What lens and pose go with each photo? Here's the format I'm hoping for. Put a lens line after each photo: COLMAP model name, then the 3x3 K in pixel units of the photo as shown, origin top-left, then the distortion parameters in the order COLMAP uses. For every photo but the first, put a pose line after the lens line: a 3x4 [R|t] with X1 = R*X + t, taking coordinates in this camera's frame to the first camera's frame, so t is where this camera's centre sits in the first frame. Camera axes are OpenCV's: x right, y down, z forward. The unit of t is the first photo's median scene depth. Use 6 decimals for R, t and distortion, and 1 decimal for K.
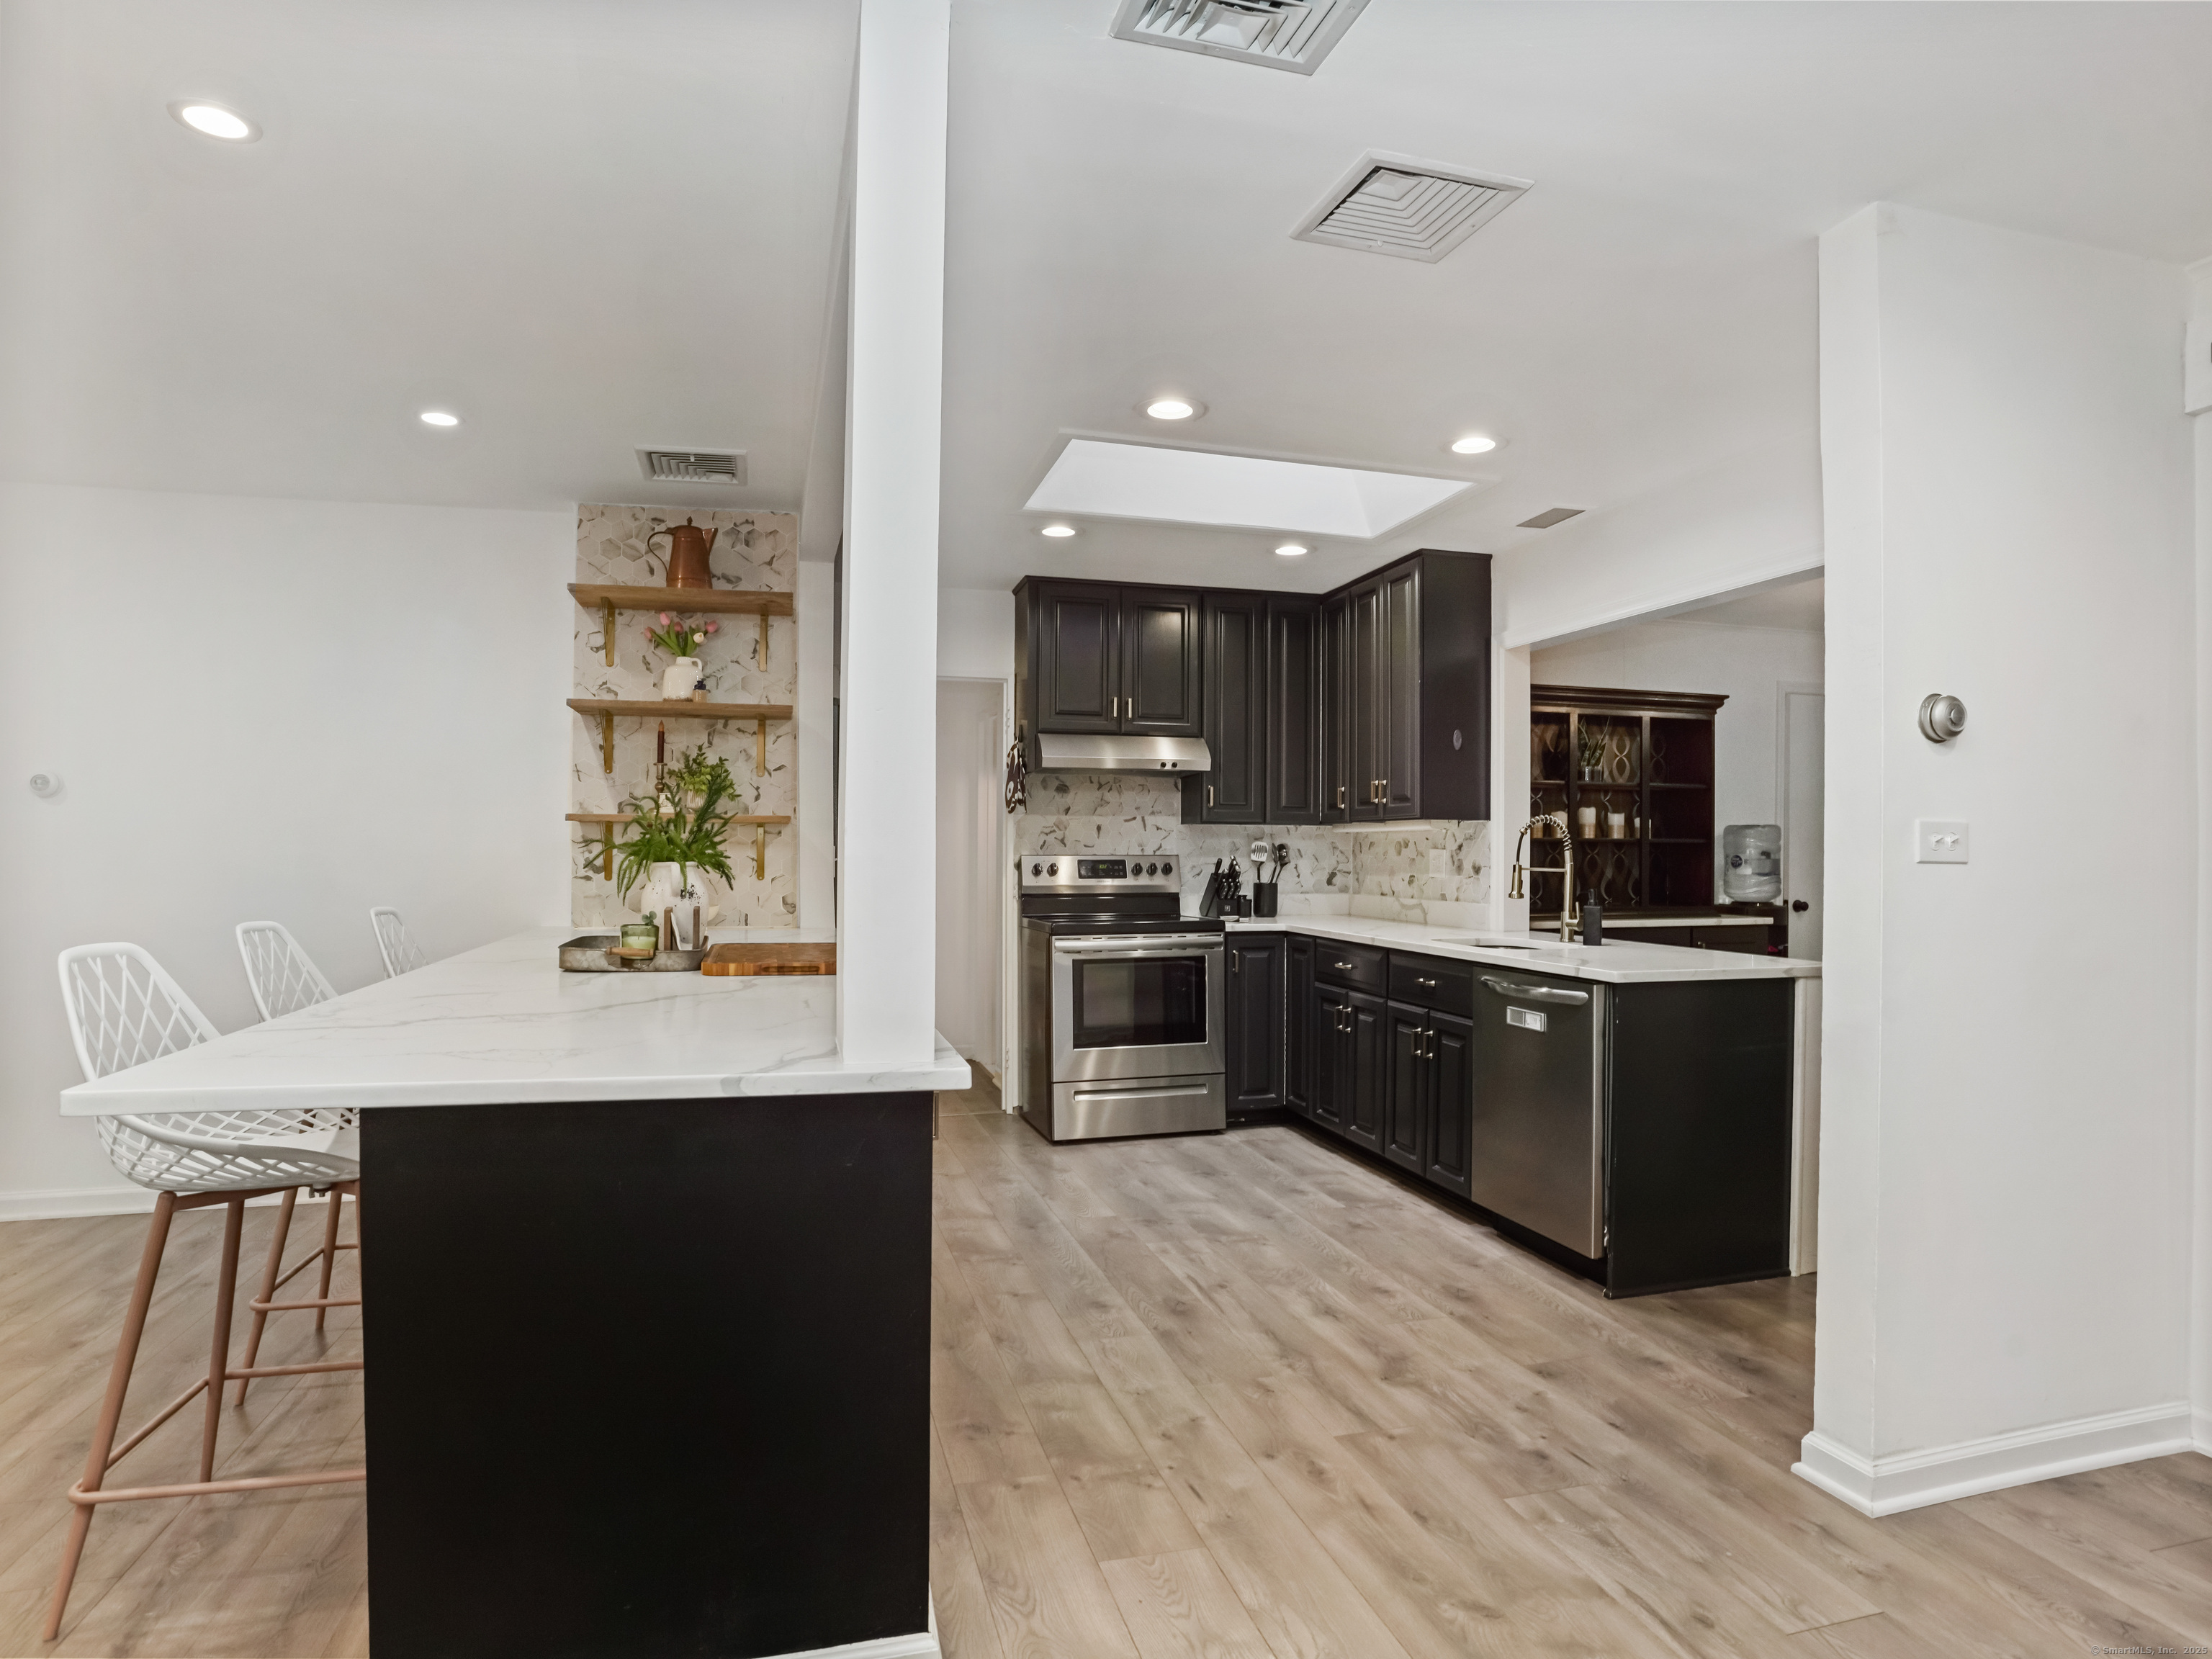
lens RADIAL K [[1235.0, 0, 1110.5], [0, 1235.0, 836.9], [0, 0, 1]] dist [-0.039459, 0.000544]
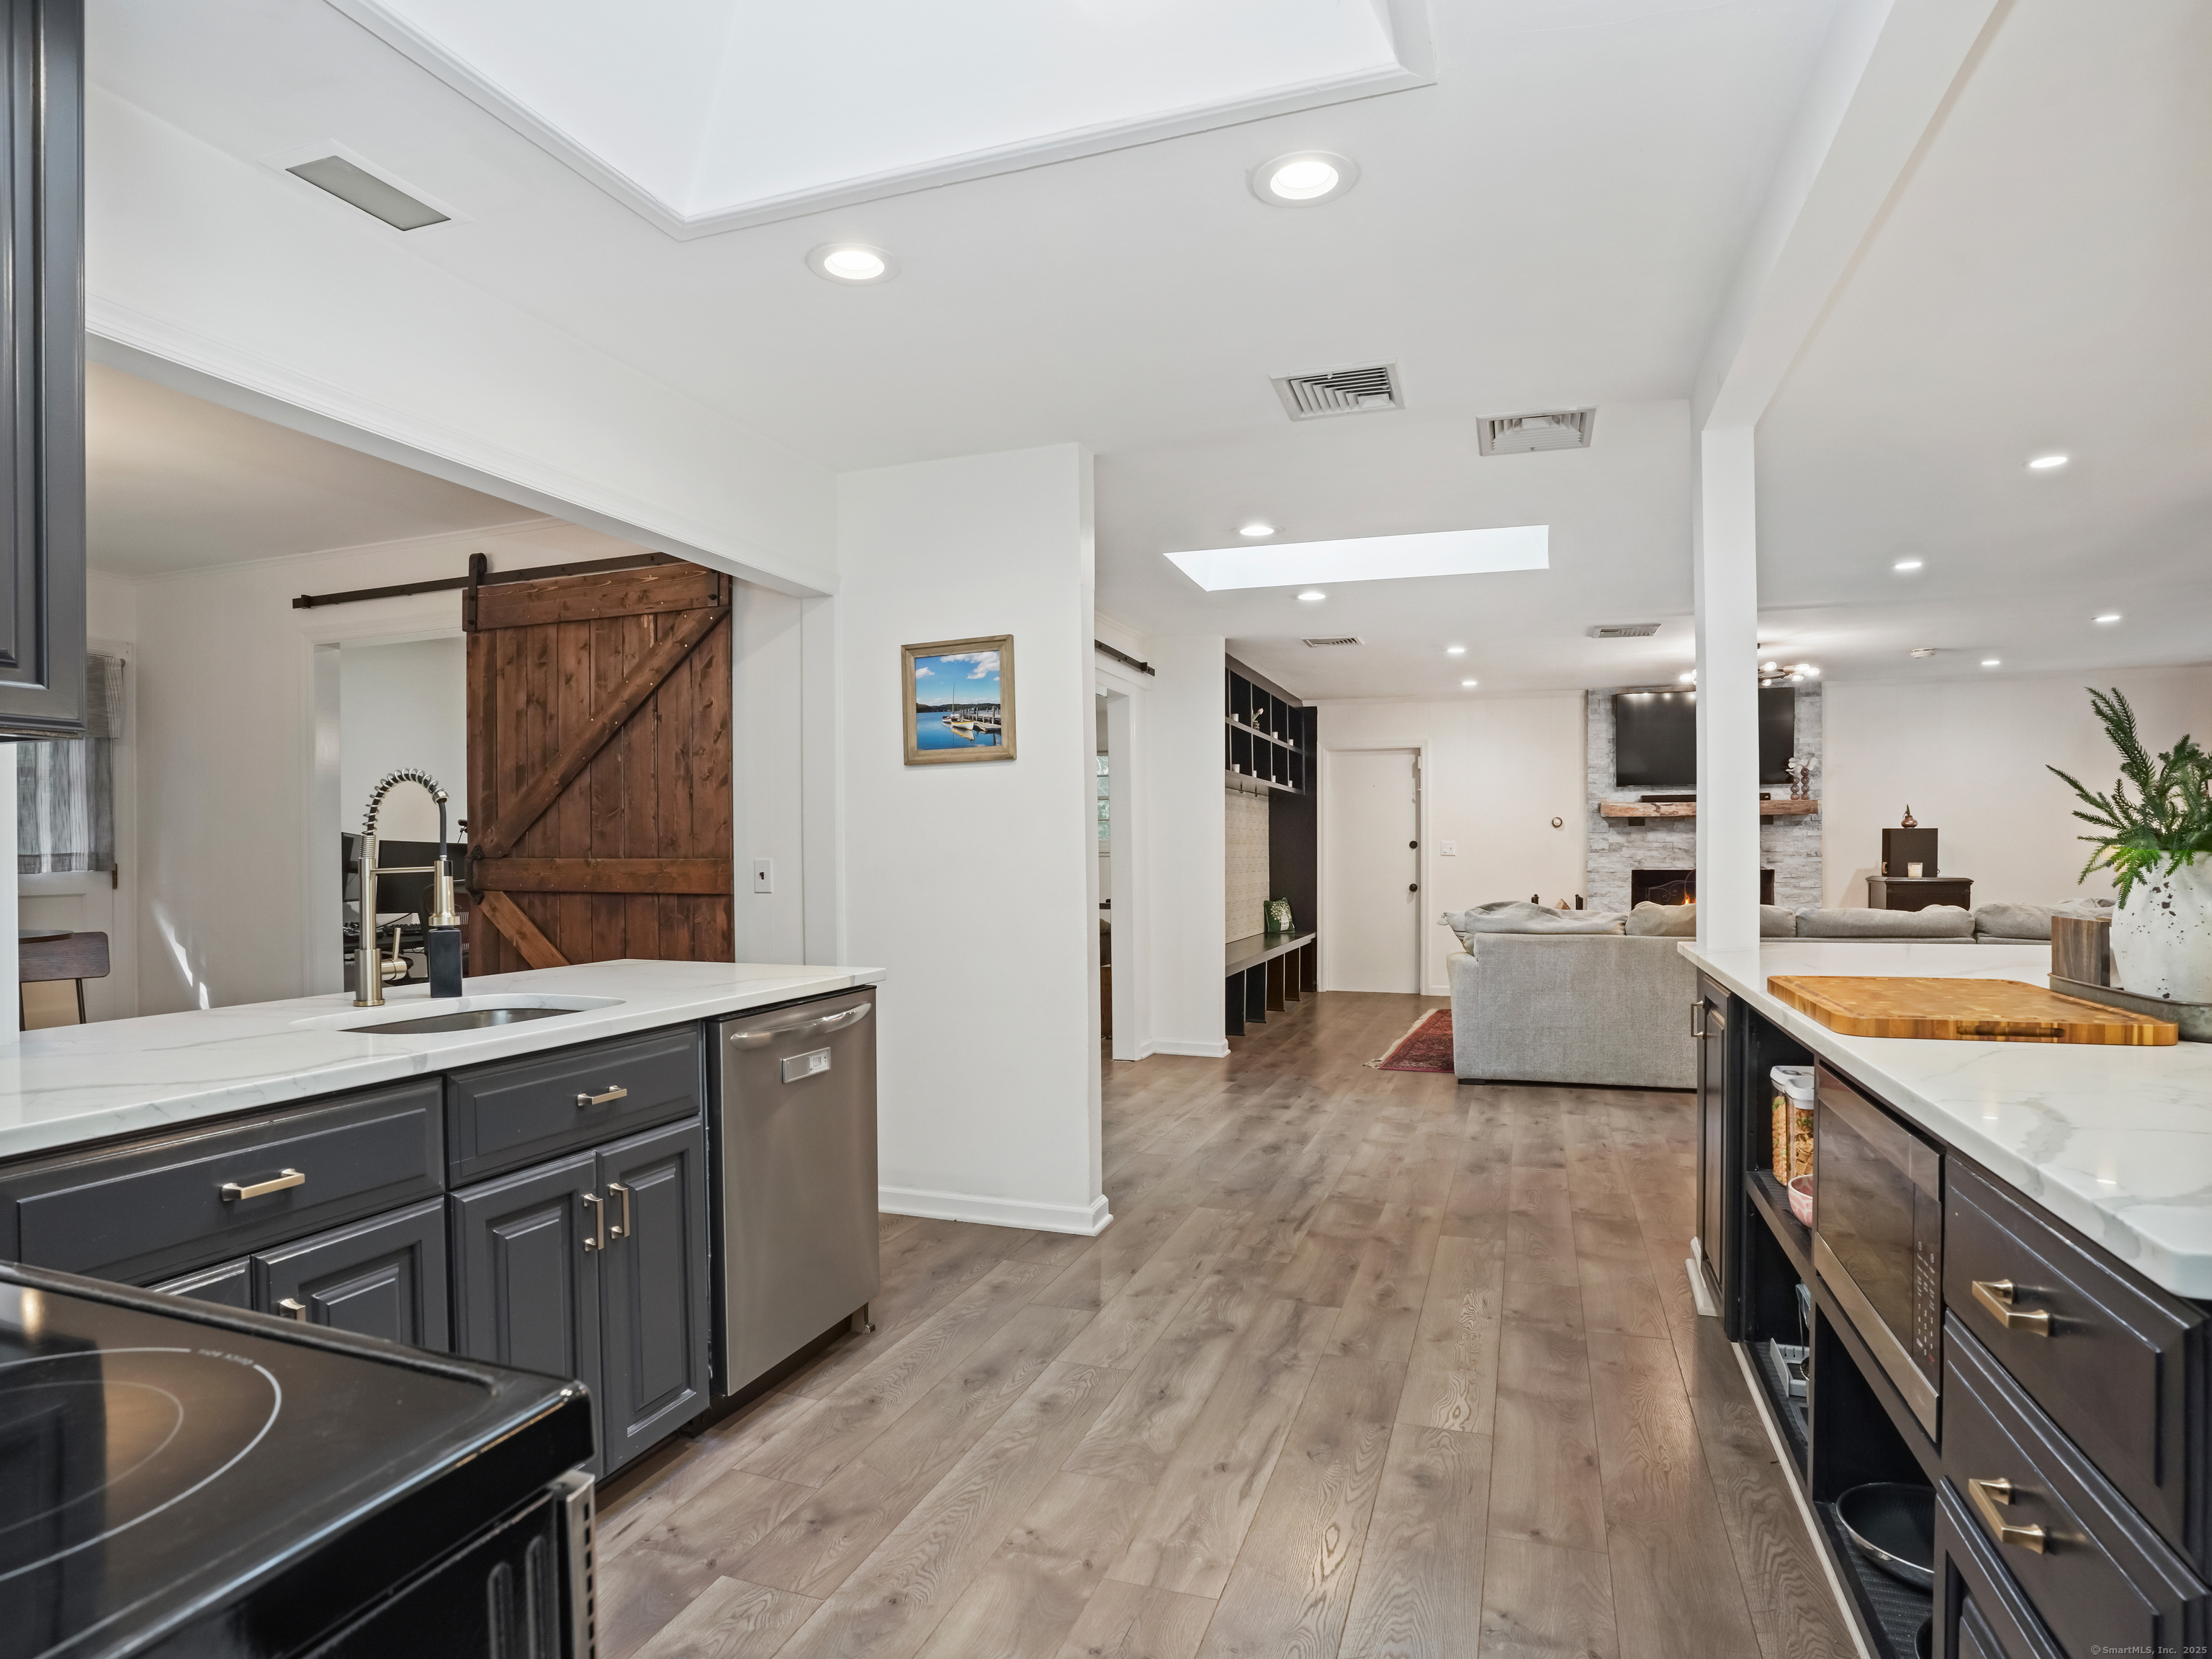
lens RADIAL K [[1235.0, 0, 1092.0], [0, 1235.0, 849.3], [0, 0, 1]] dist [-0.039459, 0.000544]
pose [[-0.819258, -0.006089, 0.573393, -0.269073], [-0.014061, 0.999856, -0.009472, 0.027057], [-0.573253, -0.015823, -0.819226, 1.790279]]
